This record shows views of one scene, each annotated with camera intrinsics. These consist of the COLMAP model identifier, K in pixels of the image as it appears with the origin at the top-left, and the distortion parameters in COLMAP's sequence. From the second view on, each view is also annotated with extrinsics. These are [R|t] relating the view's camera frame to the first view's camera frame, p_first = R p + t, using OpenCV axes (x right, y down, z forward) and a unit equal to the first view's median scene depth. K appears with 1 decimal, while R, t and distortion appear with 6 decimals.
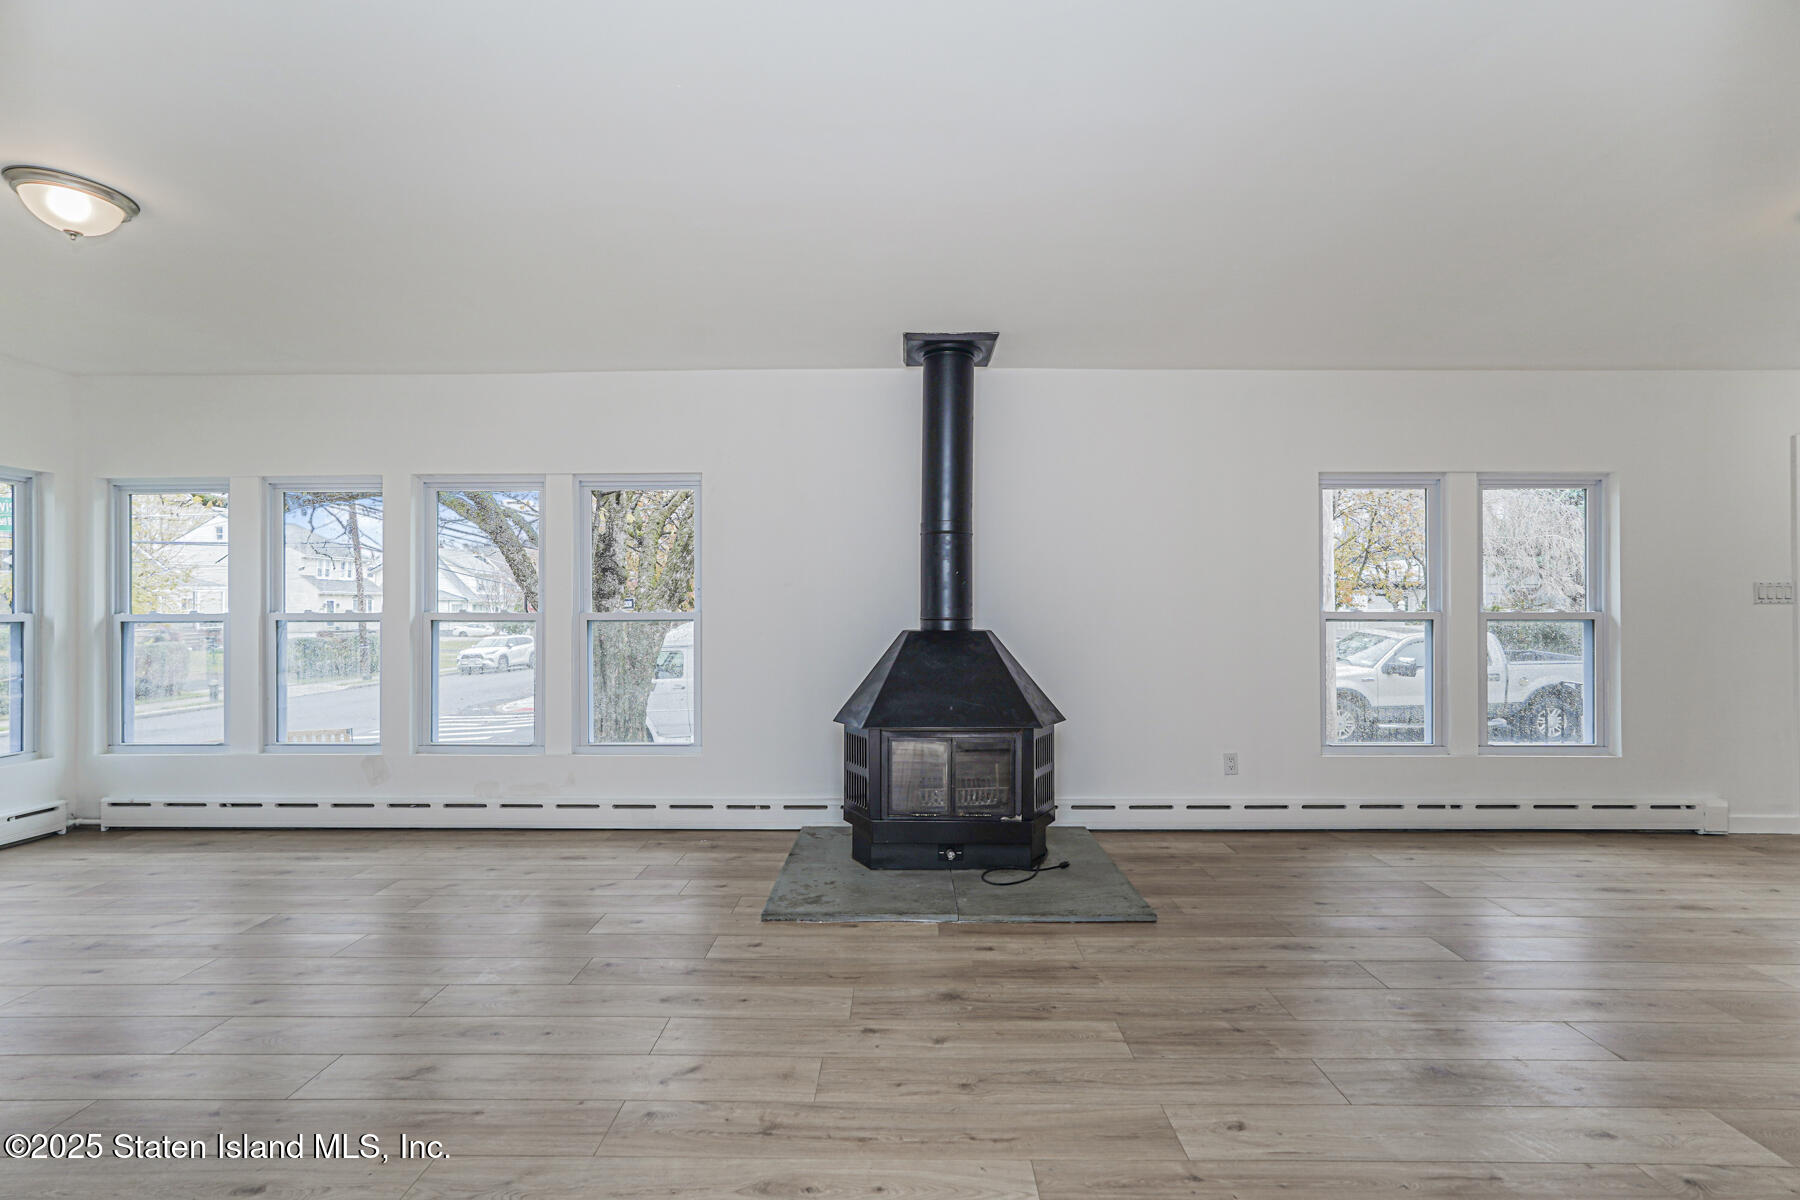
lens RADIAL K [[795.7, 0, 892.8], [0, 795.7, 608.3], [0, 0, 1]] dist [-0.004001, 0.000285]
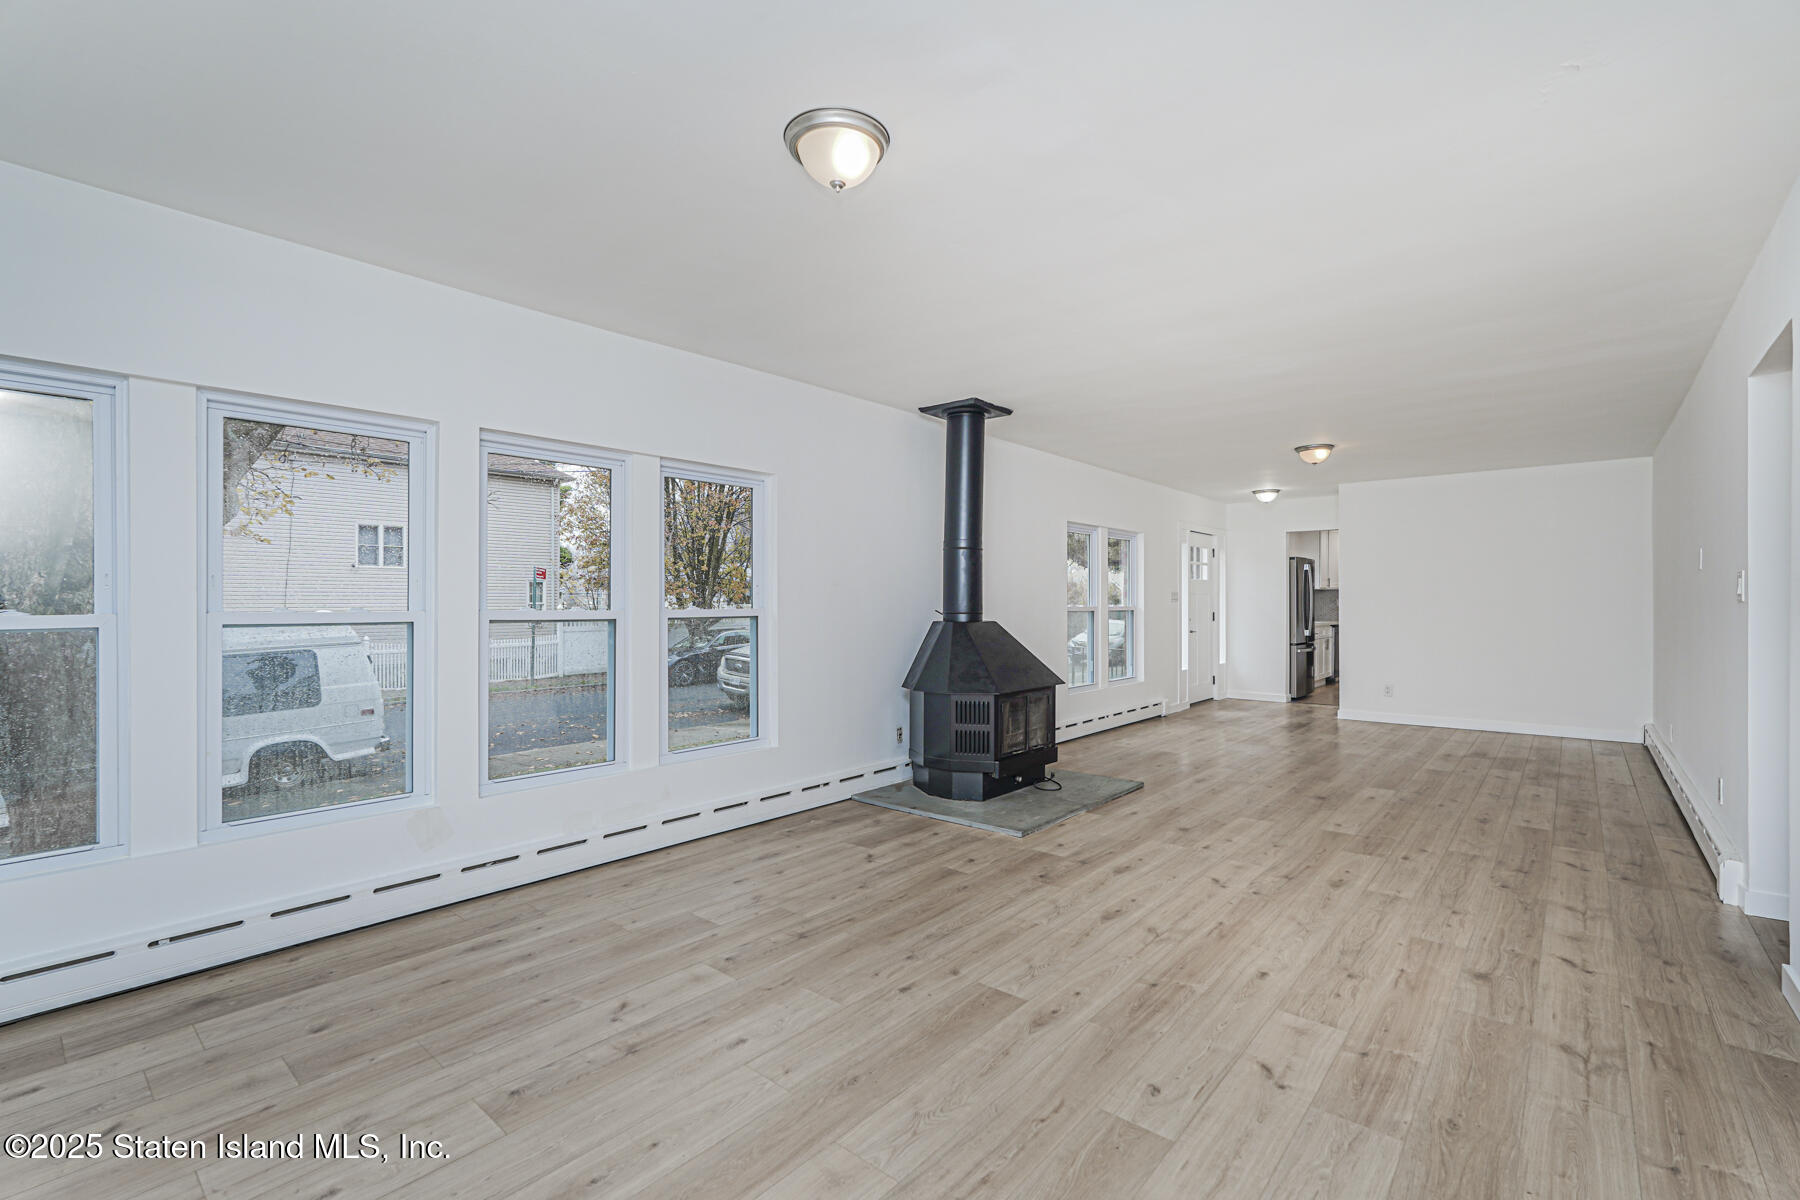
lens RADIAL K [[795.7, 0, 916.6], [0, 795.7, 595.7], [0, 0, 1]] dist [-0.004001, 0.000285]
pose [[0.638017, 0.007459, 0.769986, -1.037180], [0.000207, 0.999951, -0.009858, -0.001862], [-0.770022, 0.006449, 0.637985, 0.217491]]
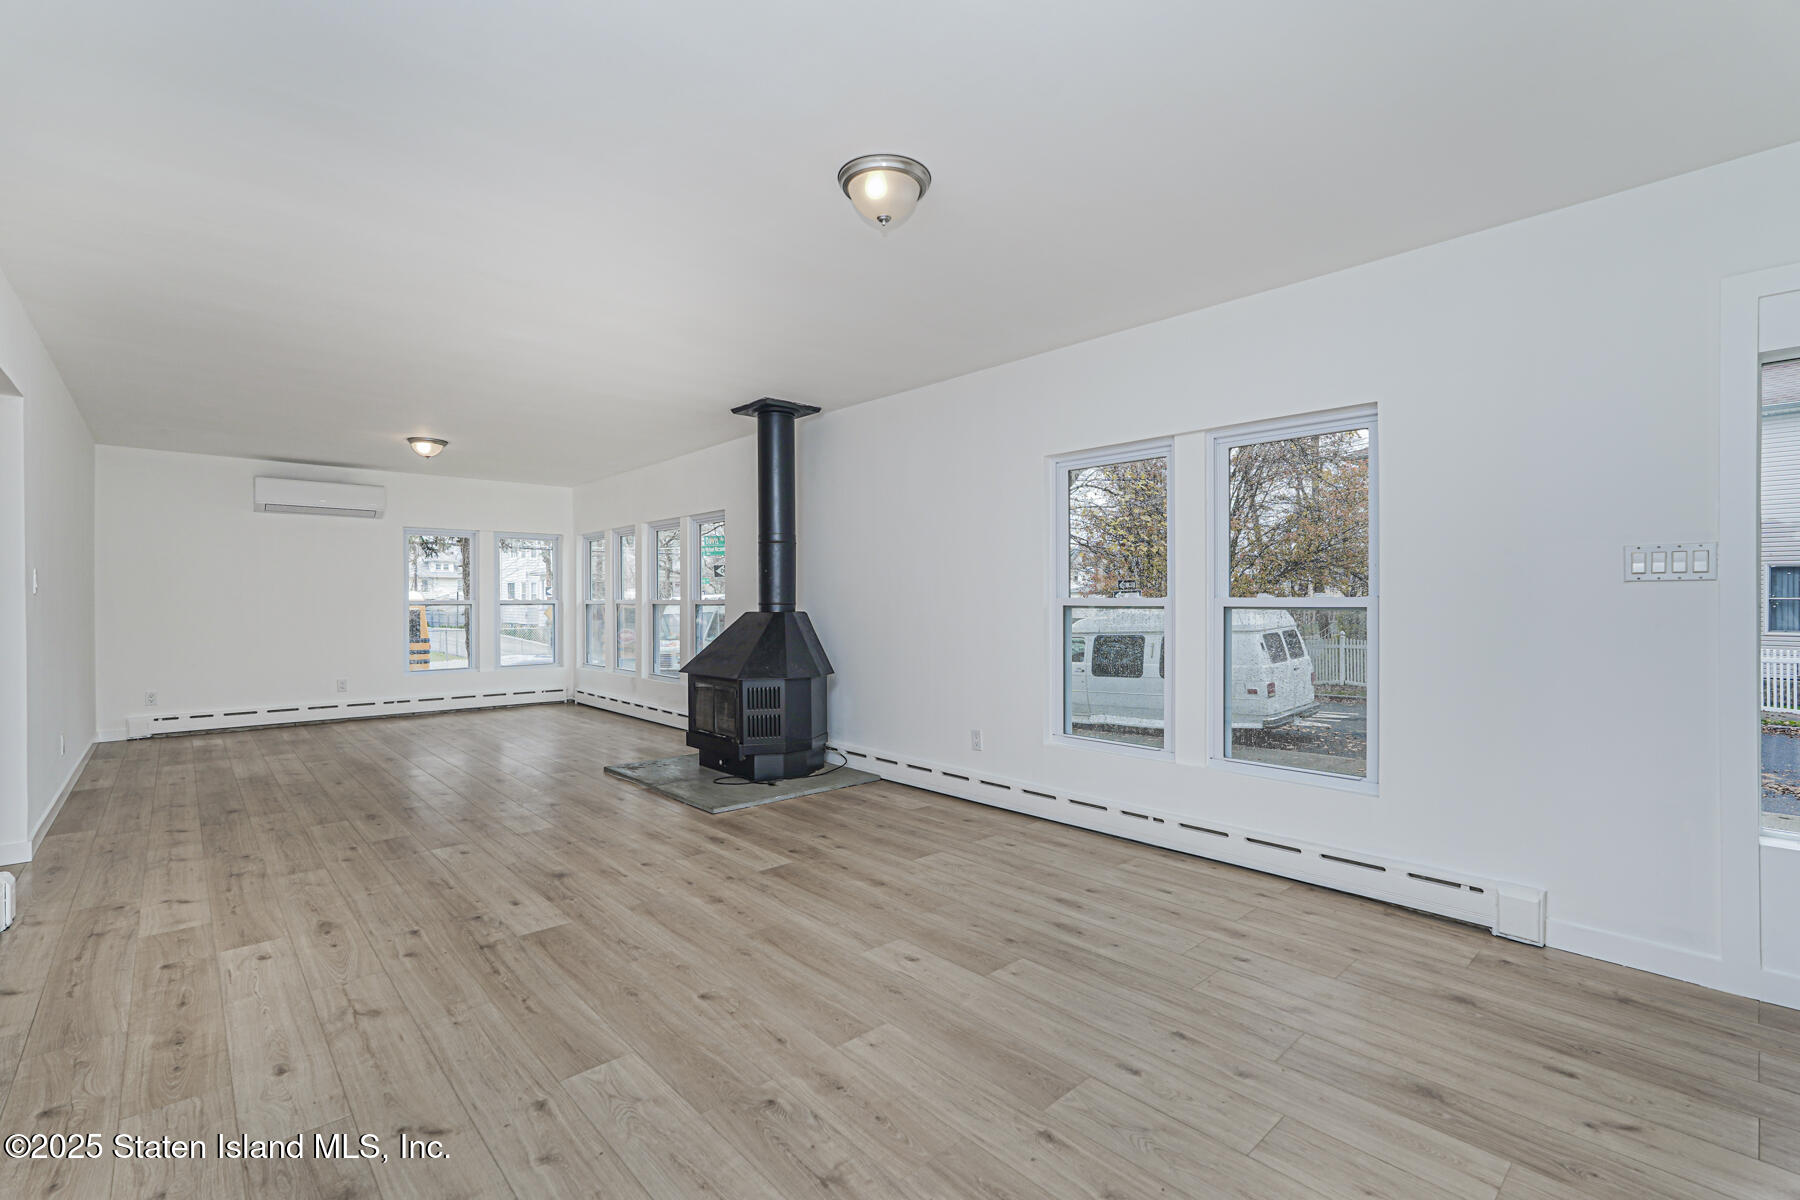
lens RADIAL K [[795.7, 0, 892.4], [0, 795.7, 607.5], [0, 0, 1]] dist [-0.004001, 0.000285]
pose [[0.676424, 0.005180, -0.736494, 1.272908], [0.005768, 0.999907, 0.012330, 0.003957], [0.736490, -0.012589, 0.676332, 0.210925]]
